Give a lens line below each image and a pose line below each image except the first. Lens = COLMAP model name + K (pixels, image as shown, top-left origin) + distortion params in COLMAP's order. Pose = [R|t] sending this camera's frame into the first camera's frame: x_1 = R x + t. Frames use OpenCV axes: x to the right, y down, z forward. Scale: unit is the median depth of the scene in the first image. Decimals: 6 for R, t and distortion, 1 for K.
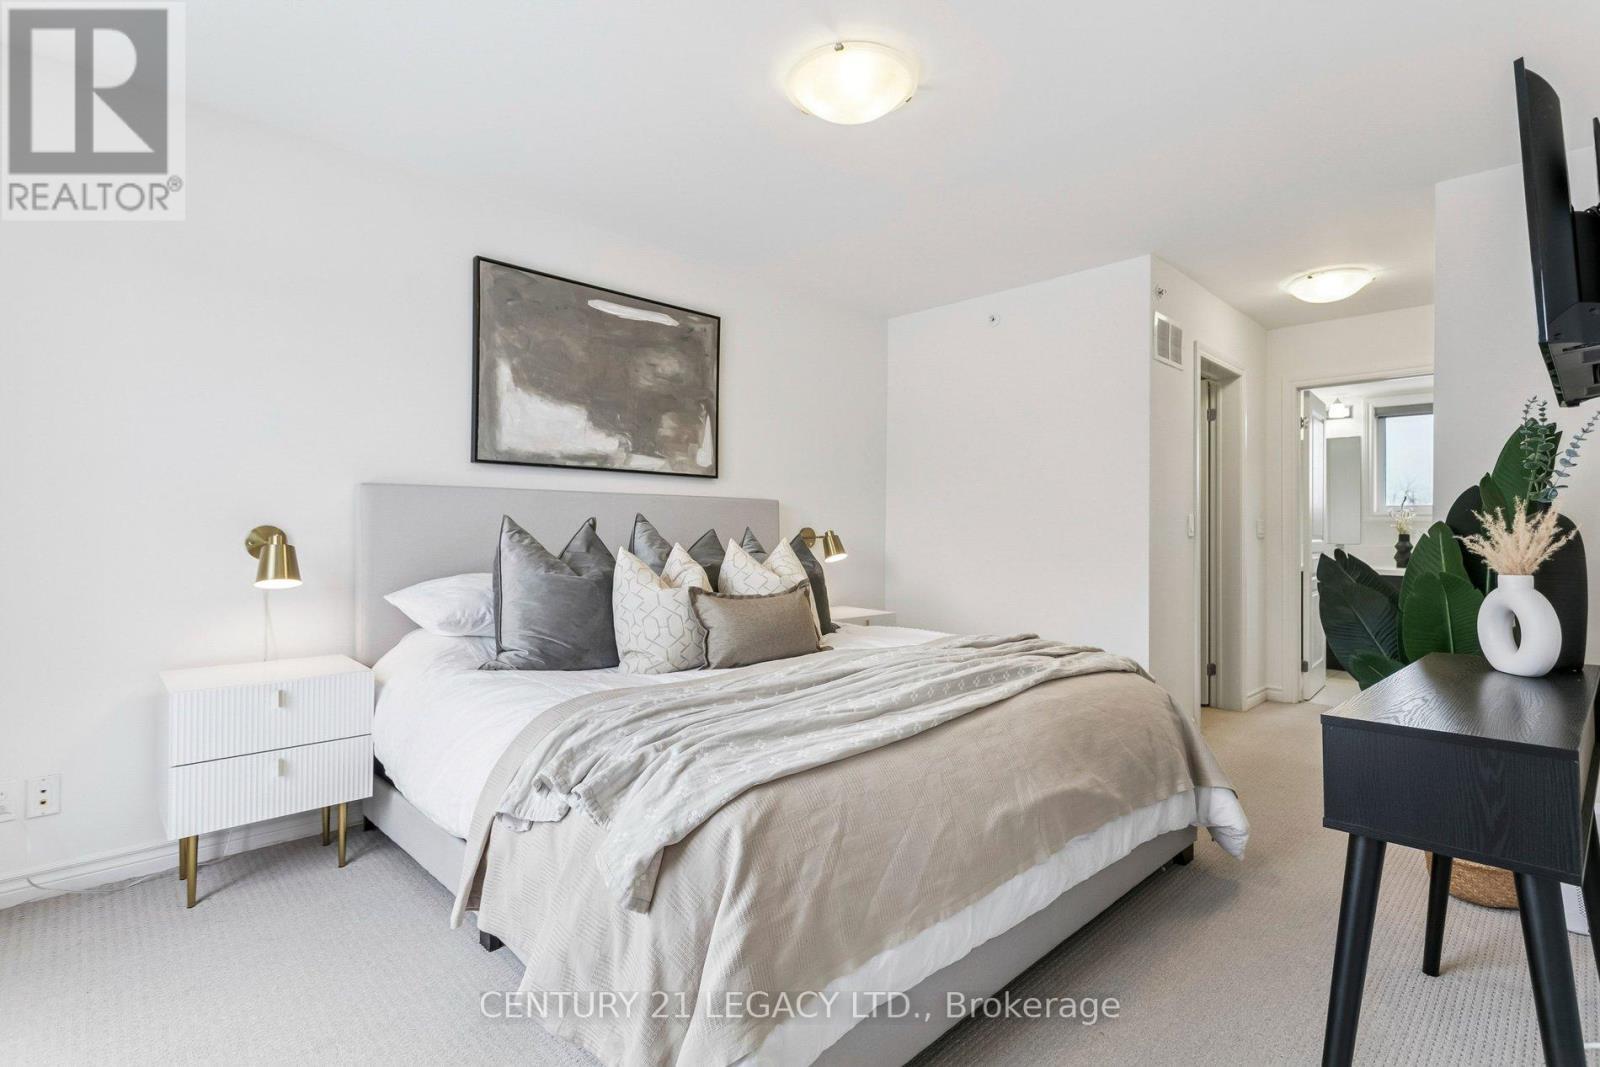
lens RADIAL K [[800.0, 0, 771.8], [0, 800.0, 523.8], [0, 0, 1]] dist [-0.000459, 0.000030]
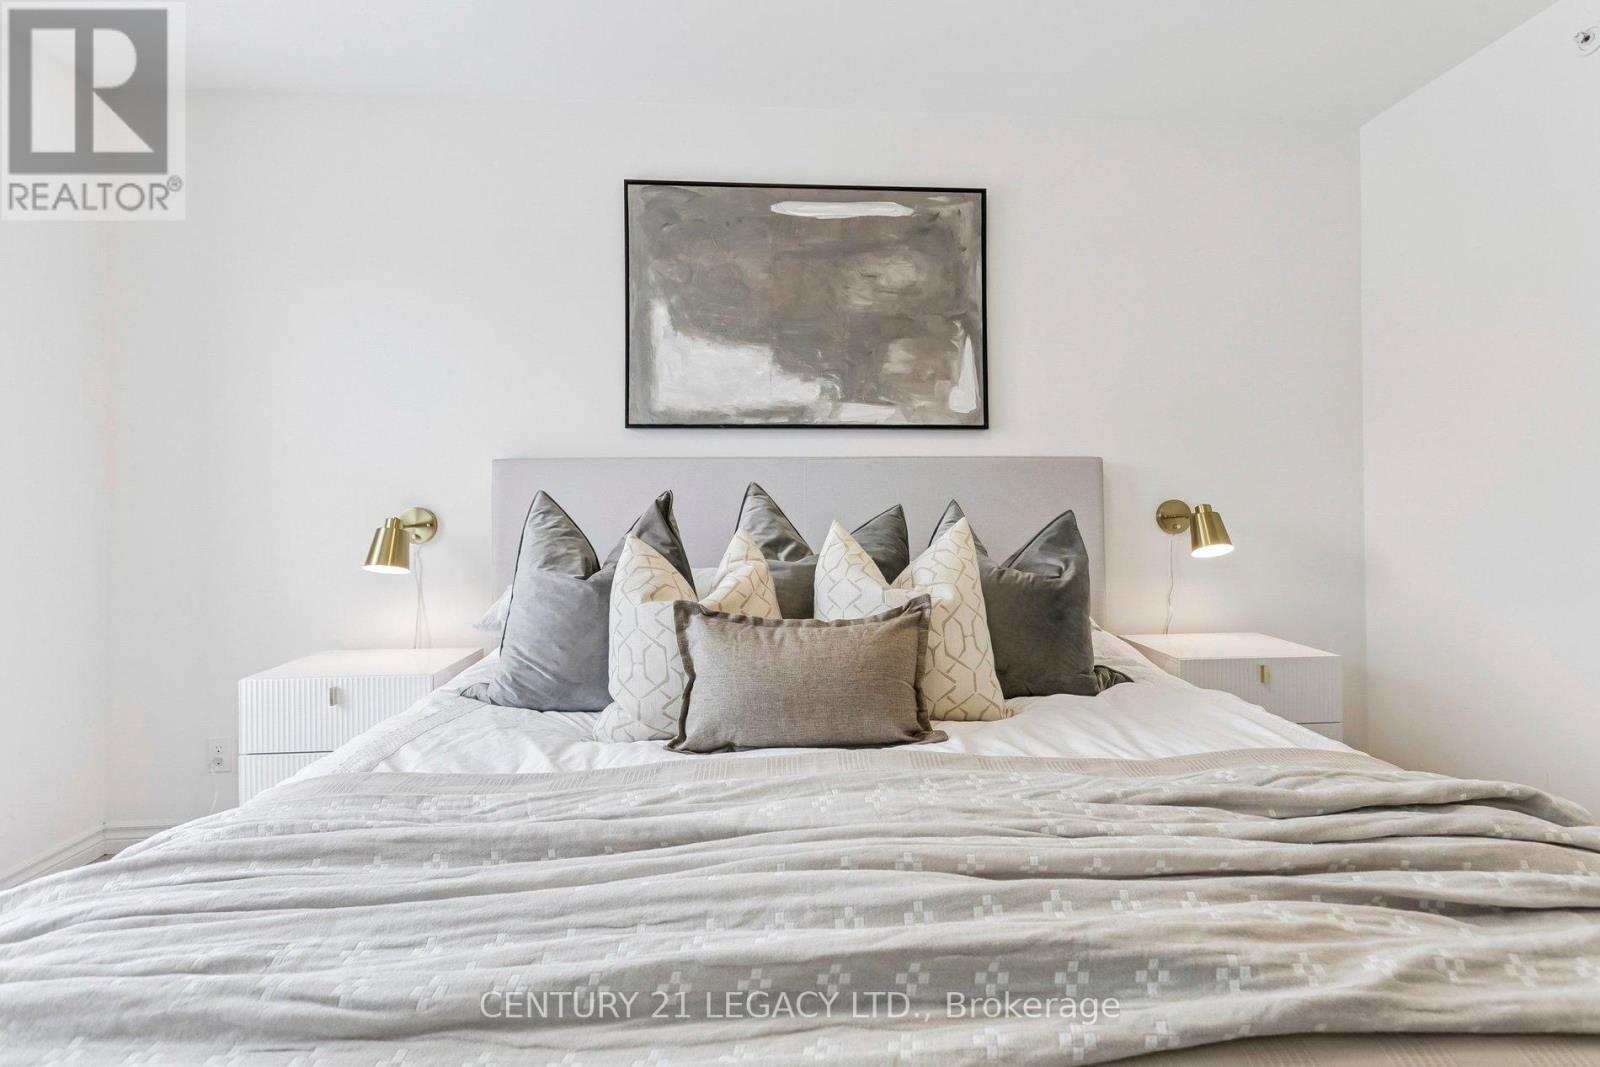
lens RADIAL K [[783.9, 0, 799.7], [0, 783.9, 490.2], [0, 0, 1]] dist [0.004359, 0.000870]
pose [[0.769425, -0.024236, -0.638278, 0.255159], [0.015434, 0.999694, -0.019354, 0.005550], [0.638551, 0.005040, 0.769563, 0.439233]]
